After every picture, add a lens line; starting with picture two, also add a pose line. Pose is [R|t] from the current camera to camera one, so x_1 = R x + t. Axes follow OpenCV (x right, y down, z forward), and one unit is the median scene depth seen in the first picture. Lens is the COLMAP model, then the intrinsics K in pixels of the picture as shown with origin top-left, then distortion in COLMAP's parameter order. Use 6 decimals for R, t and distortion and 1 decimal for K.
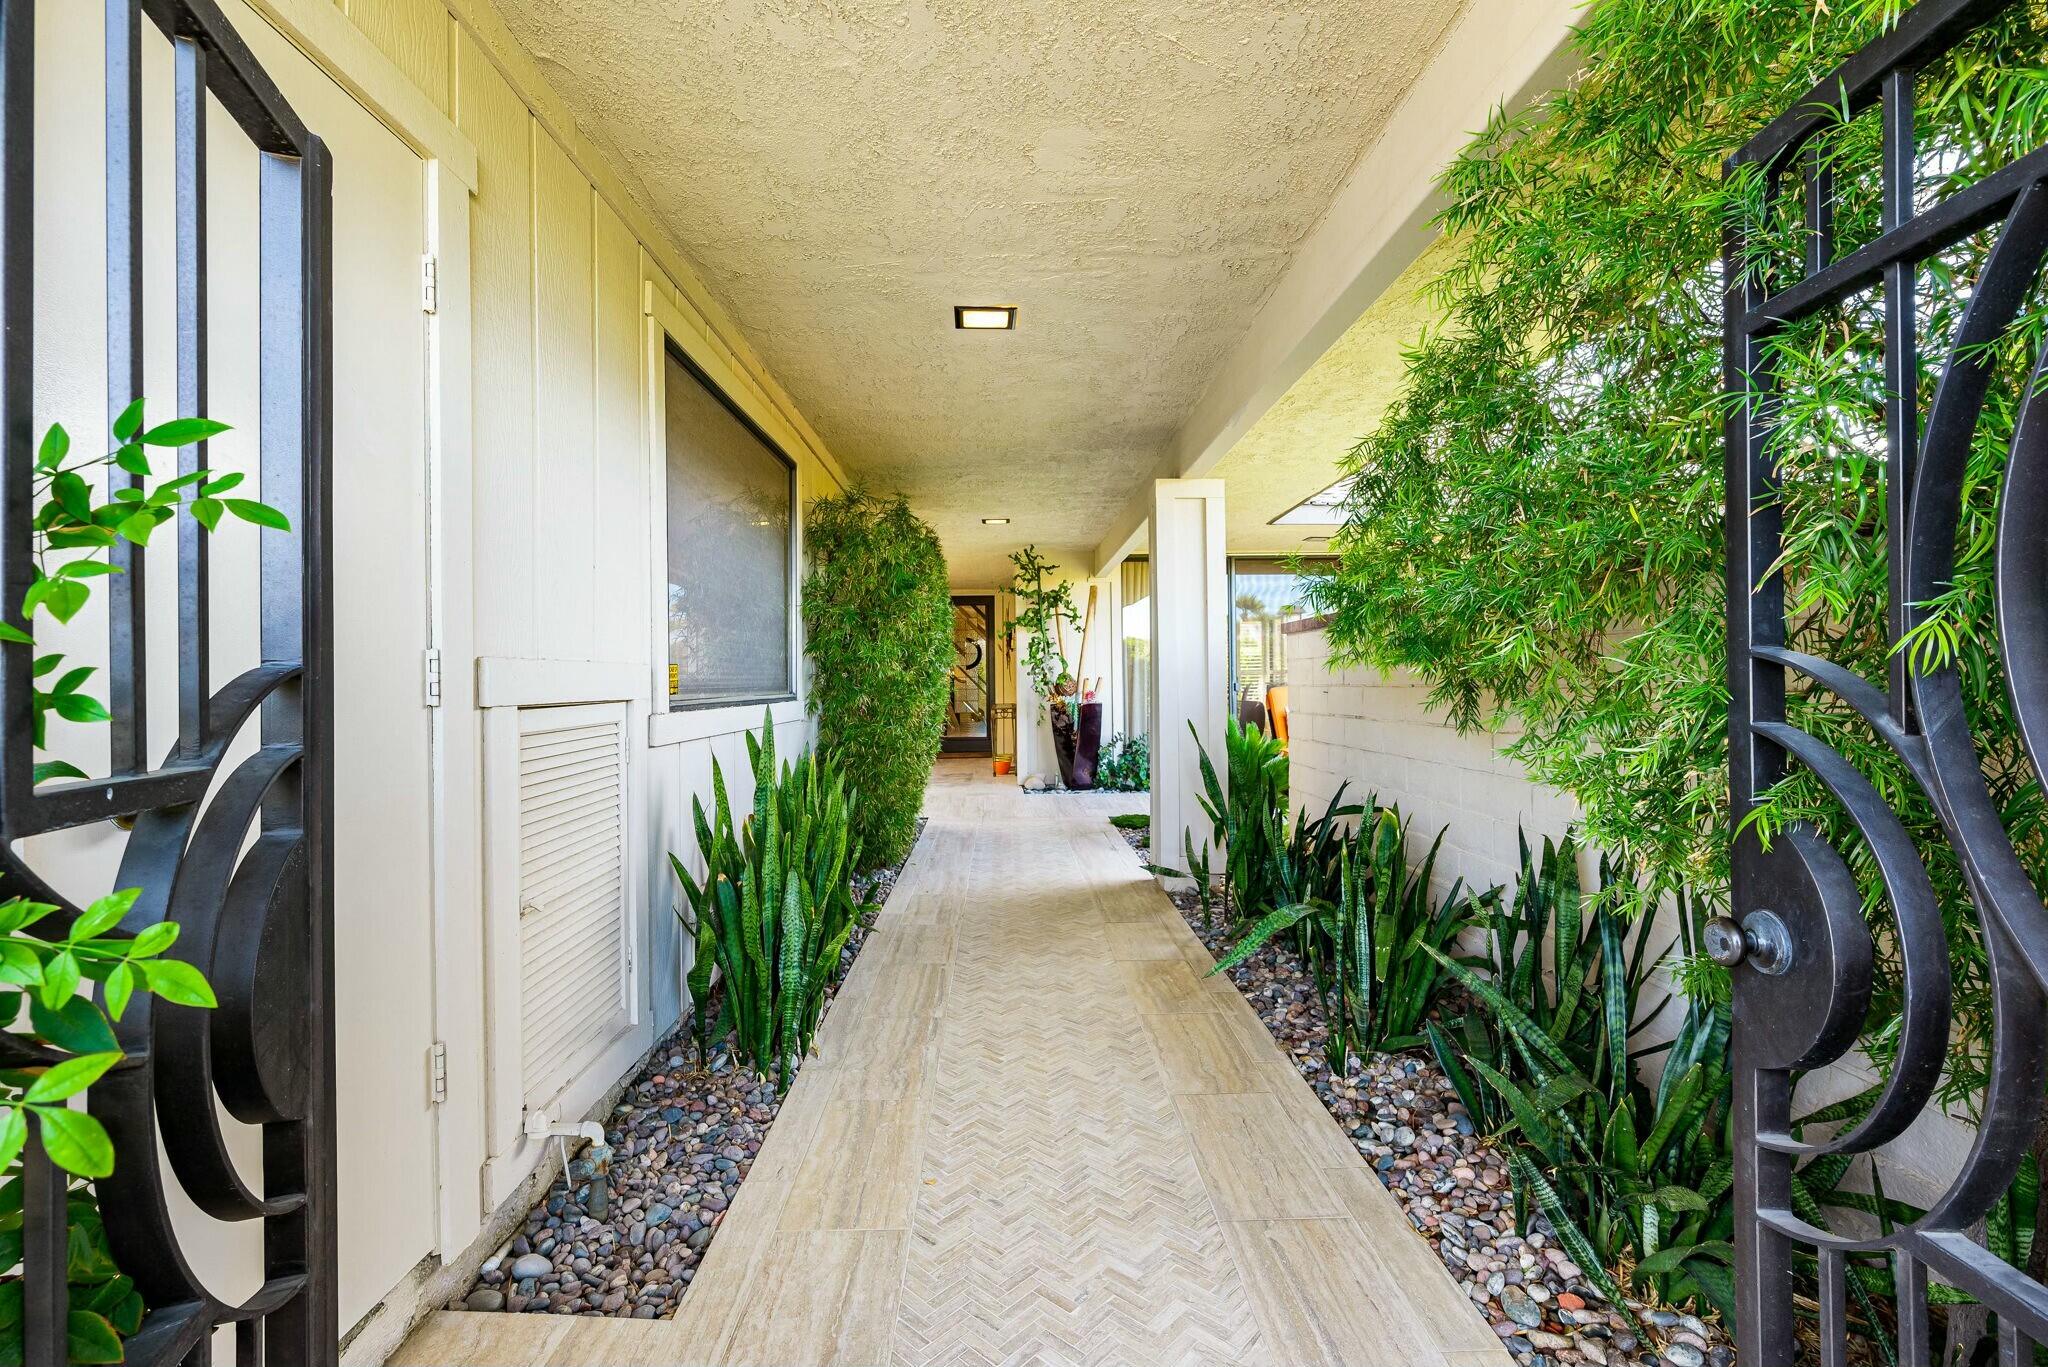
lens RADIAL K [[929.9, 0, 1024.0], [0, 929.9, 676.7], [0, 0, 1]] dist [0.000160, 0.000021]
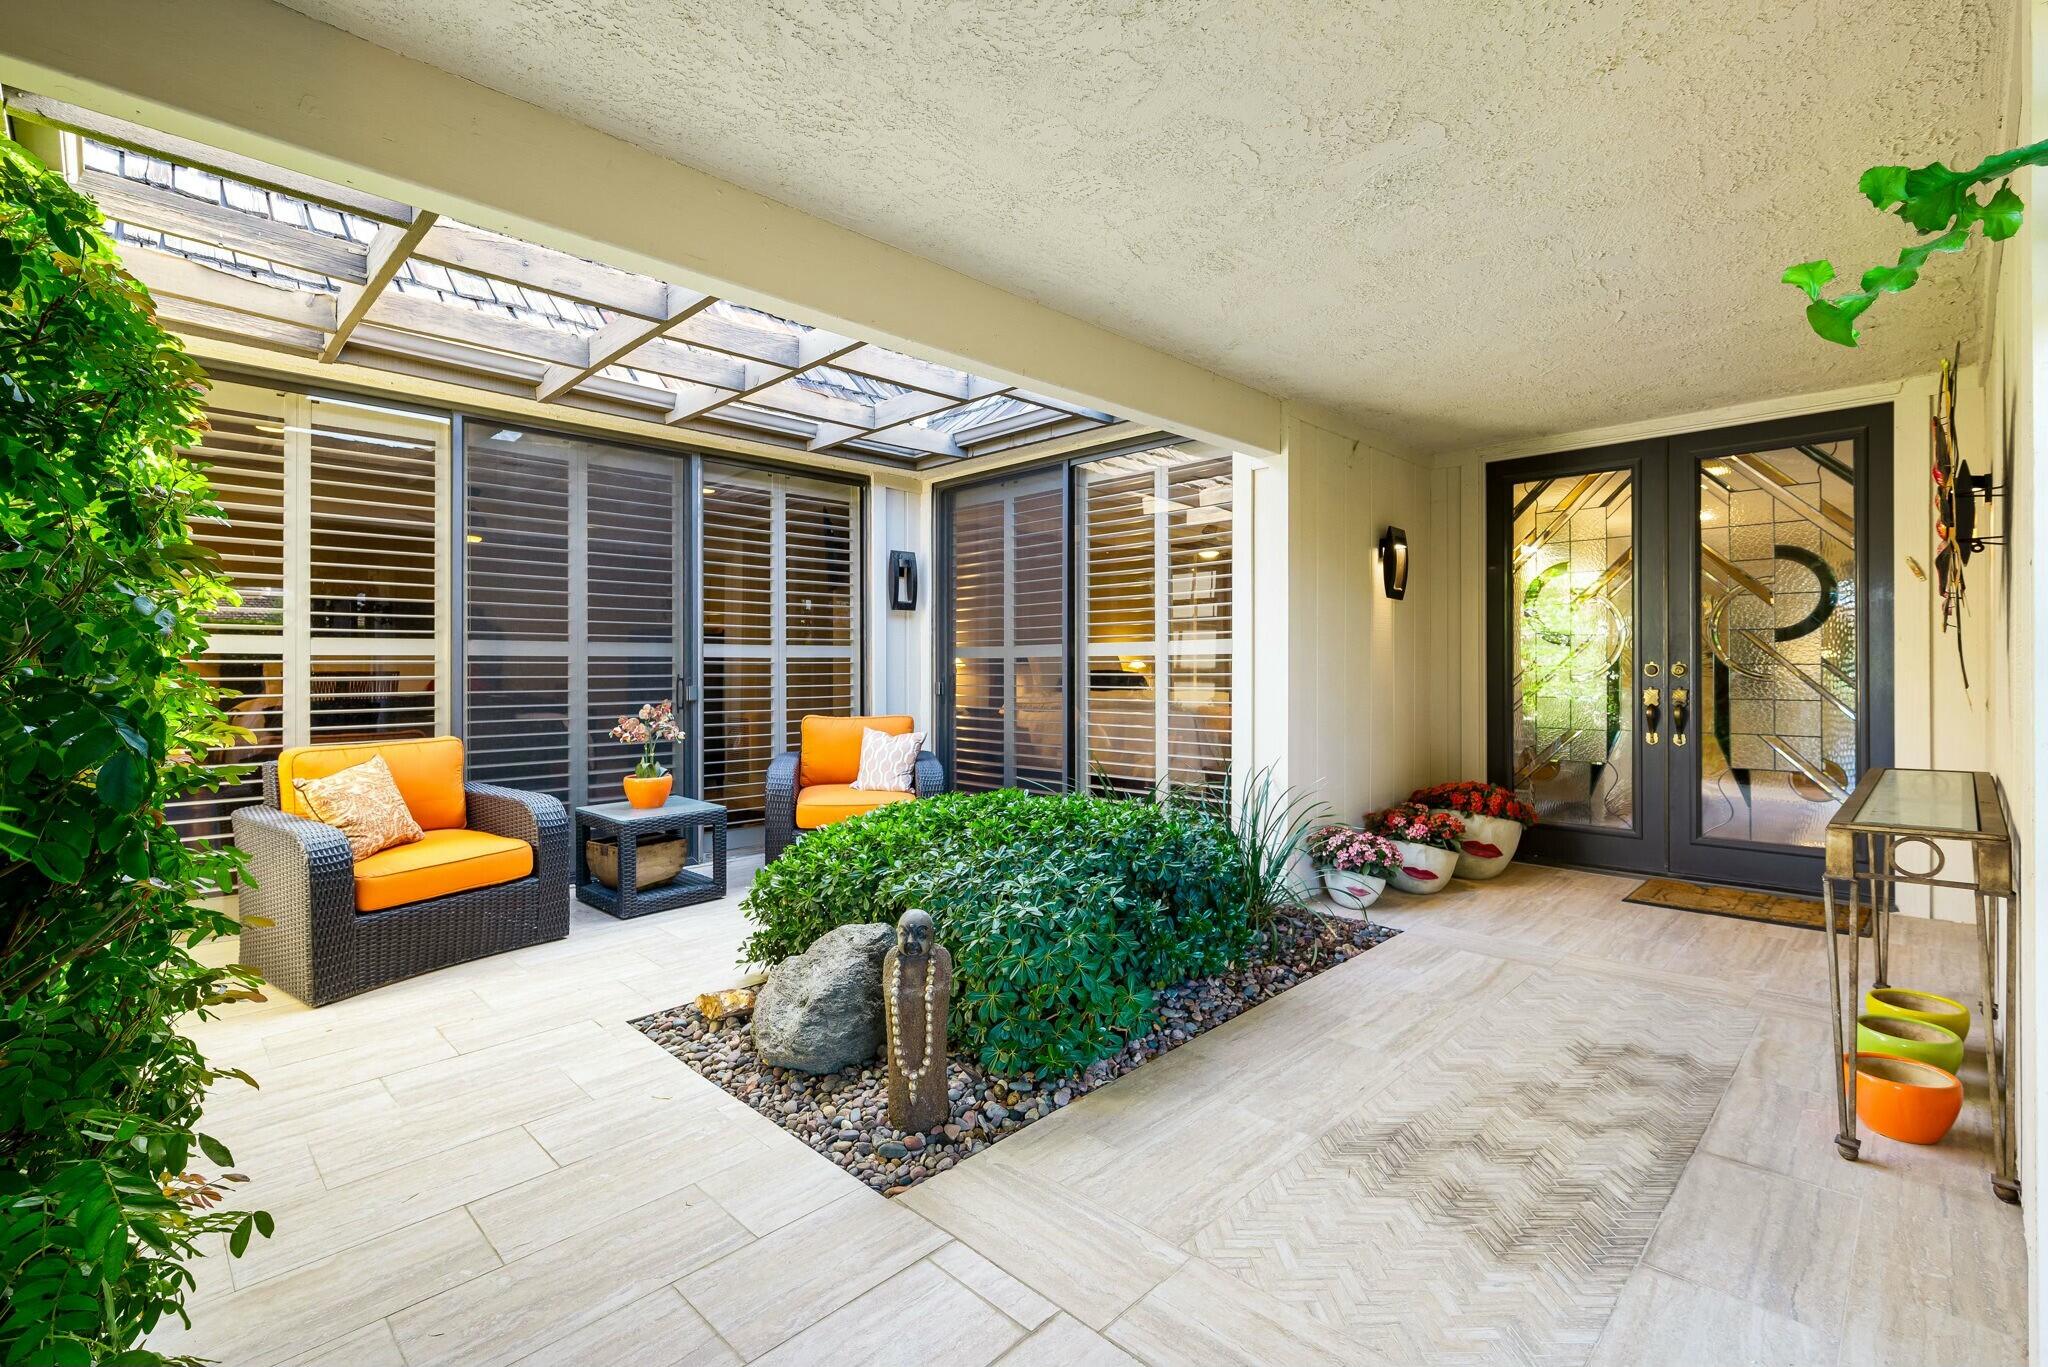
lens RADIAL K [[929.9, 0, 1023.9], [0, 929.9, 675.2], [0, 0, 1]] dist [0.000160, 0.000021]
pose [[0.687636, 0.006374, -0.726028, -0.004831], [-0.002452, 0.999976, 0.006456, 0.003142], [0.726052, -0.002659, 0.687635, 0.570614]]
